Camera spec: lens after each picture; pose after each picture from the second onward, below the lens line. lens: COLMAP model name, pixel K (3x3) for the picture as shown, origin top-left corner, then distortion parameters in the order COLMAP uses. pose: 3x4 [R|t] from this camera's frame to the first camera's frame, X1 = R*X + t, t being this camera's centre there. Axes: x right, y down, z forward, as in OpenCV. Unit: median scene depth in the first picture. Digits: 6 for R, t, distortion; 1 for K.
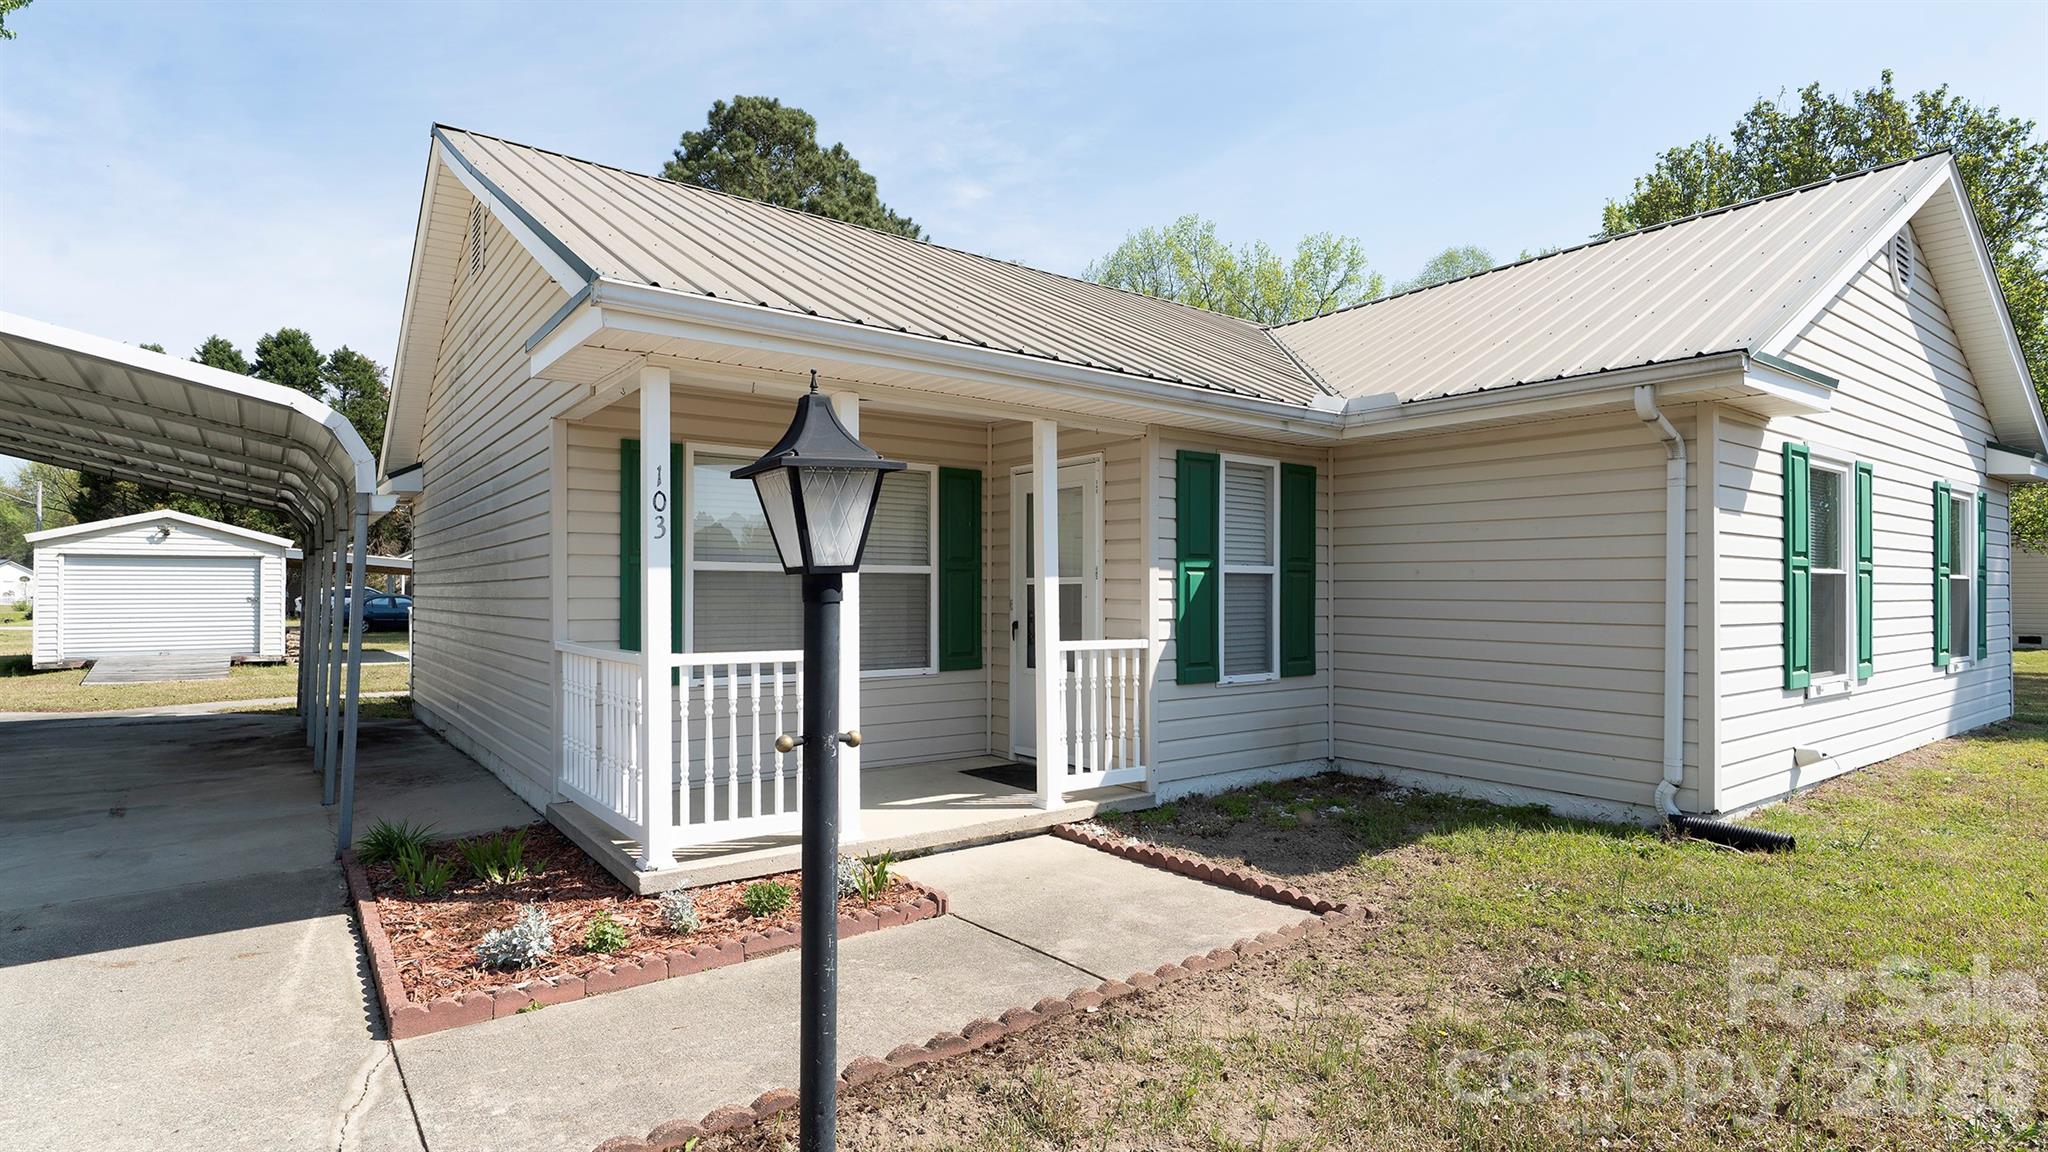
lens RADIAL K [[1021.7, 0, 1017.7], [0, 1021.7, 598.2], [0, 0, 1]] dist [-0.001065, 0.000133]
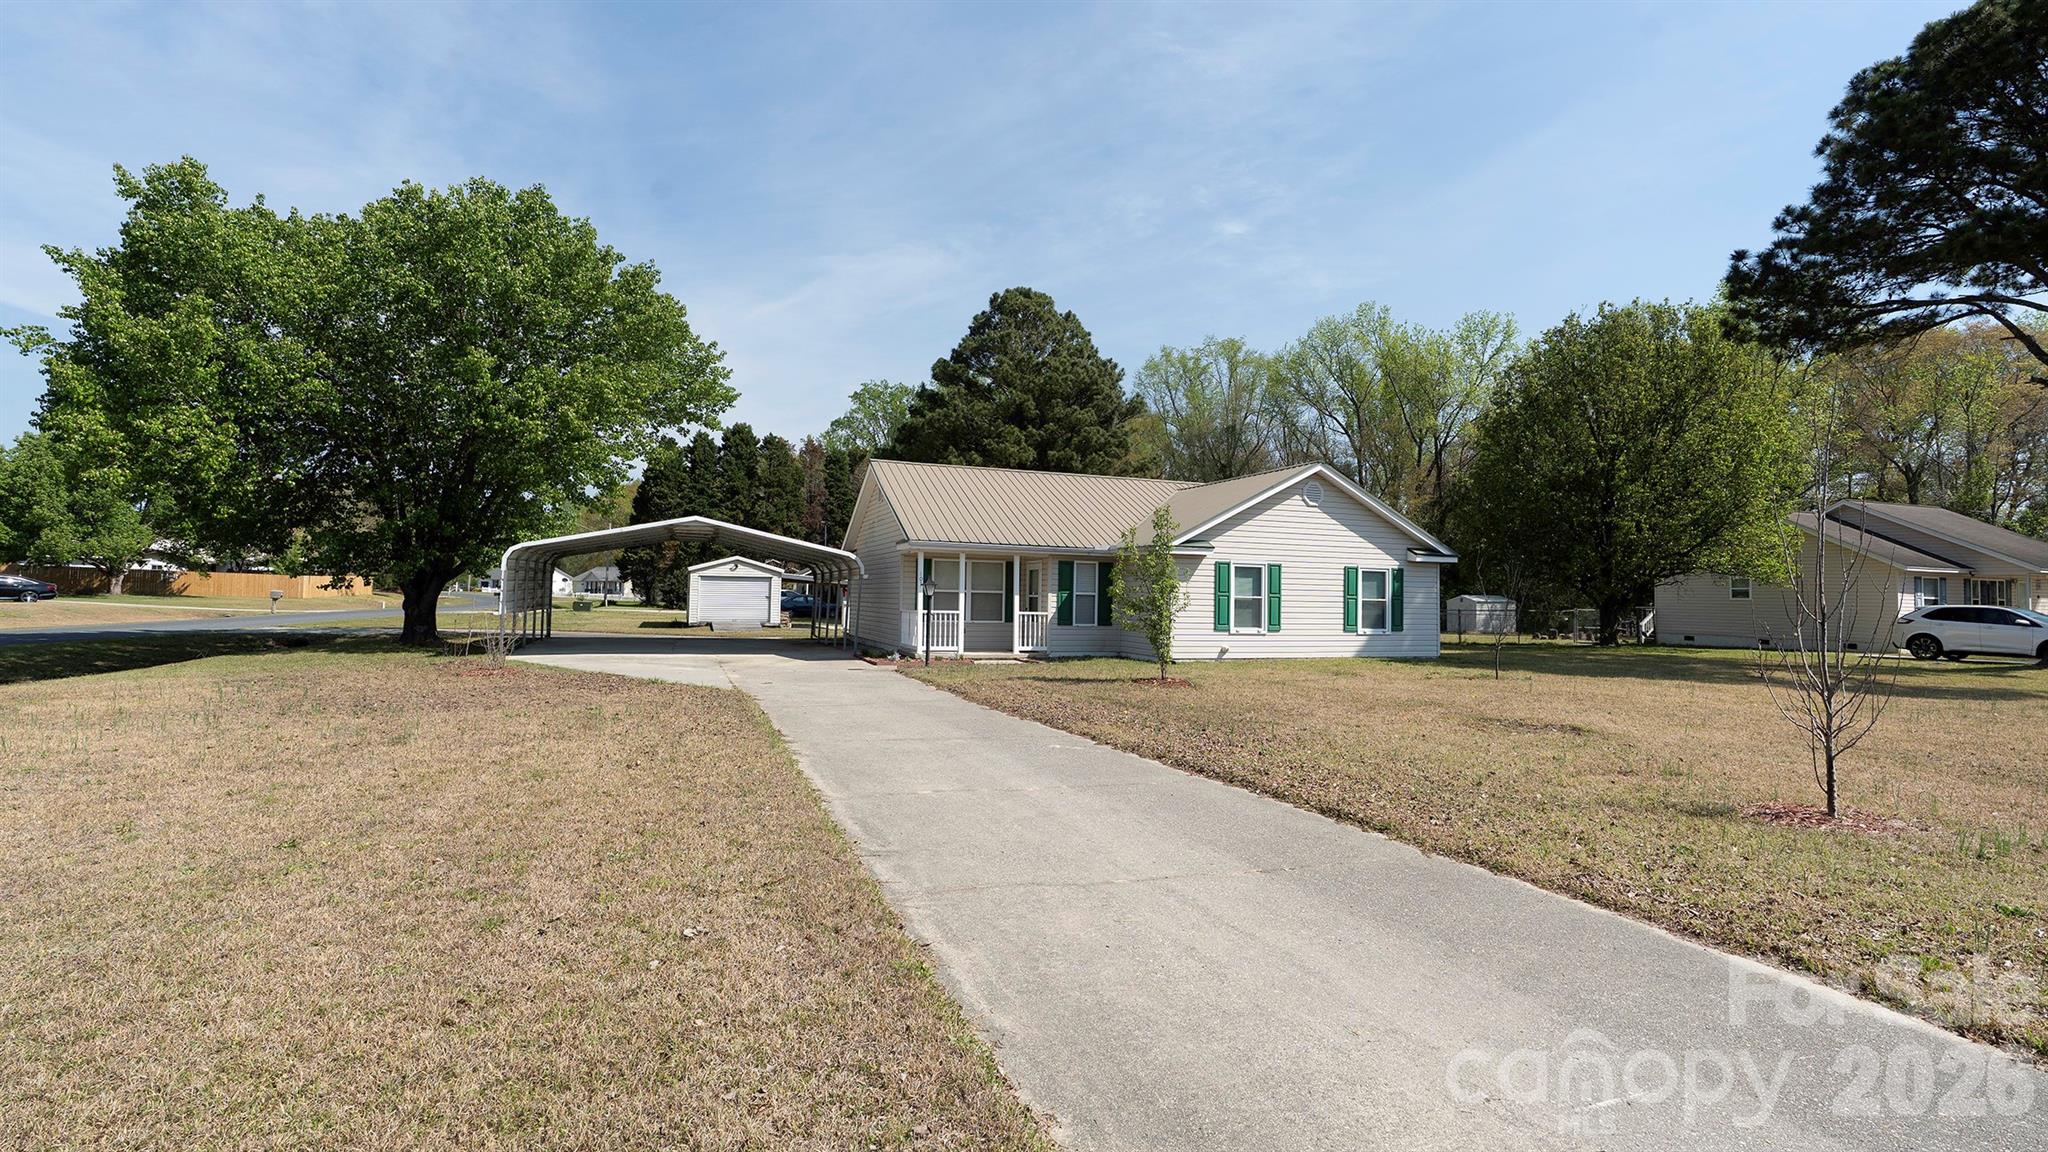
lens RADIAL K [[925.6, 0, 1024.0], [0, 925.6, 576.0], [0, 0, 1]] dist [-0.001074, -0.000203]
pose [[0.960051, 0.010598, -0.279624, 0.318358], [-0.019316, 0.999409, -0.028442, 0.002014], [0.279158, 0.032707, 0.959688, -0.728842]]
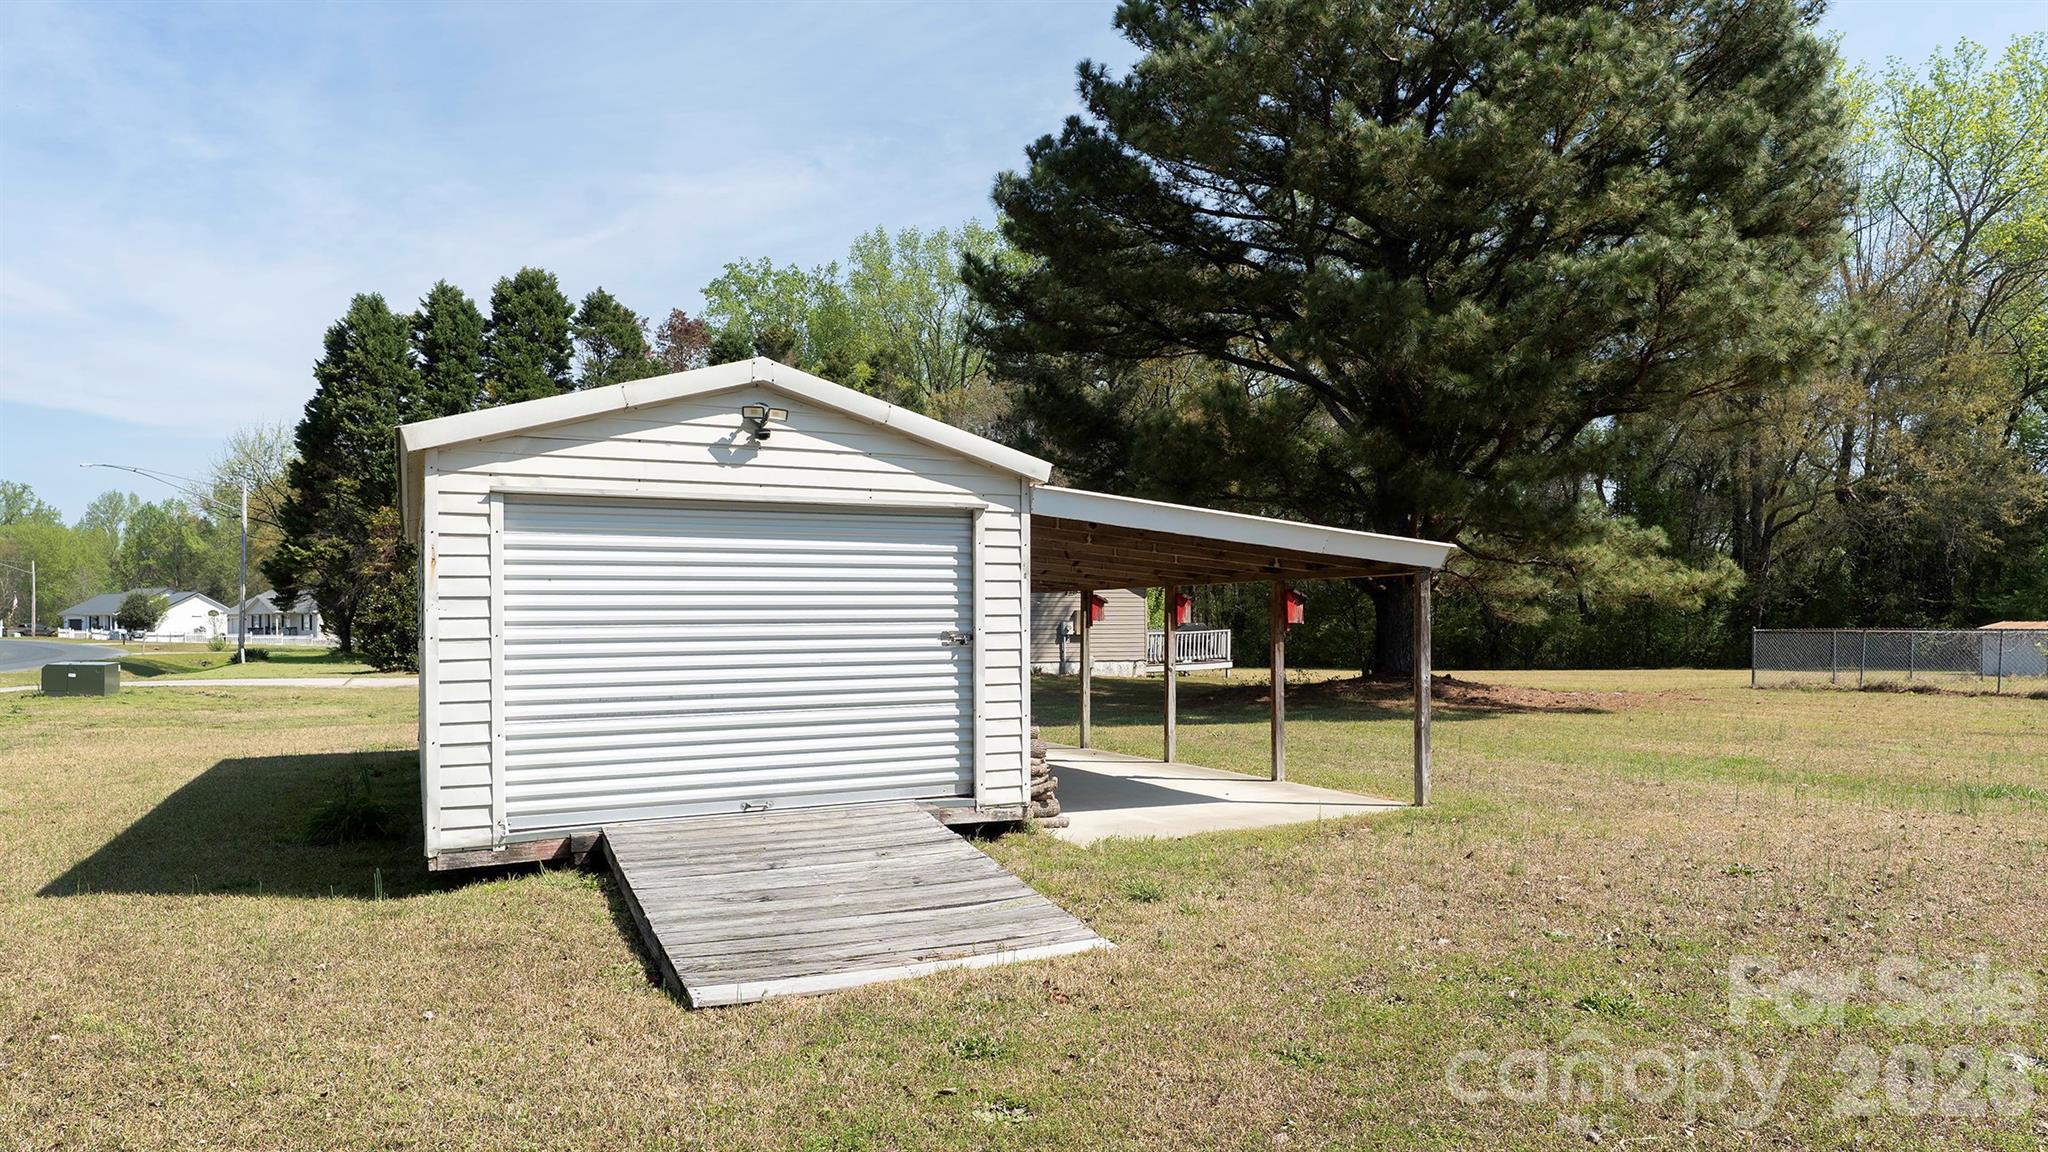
lens RADIAL K [[1227.2, 0, 1024.9], [0, 1227.2, 651.5], [0, 0, 1]] dist [0.000733, 0.000188]
pose [[0.983364, -0.002140, -0.181633, -0.652464], [0.005283, 0.999844, 0.016825, -0.001023], [0.181568, -0.017505, 0.983222, 0.607715]]
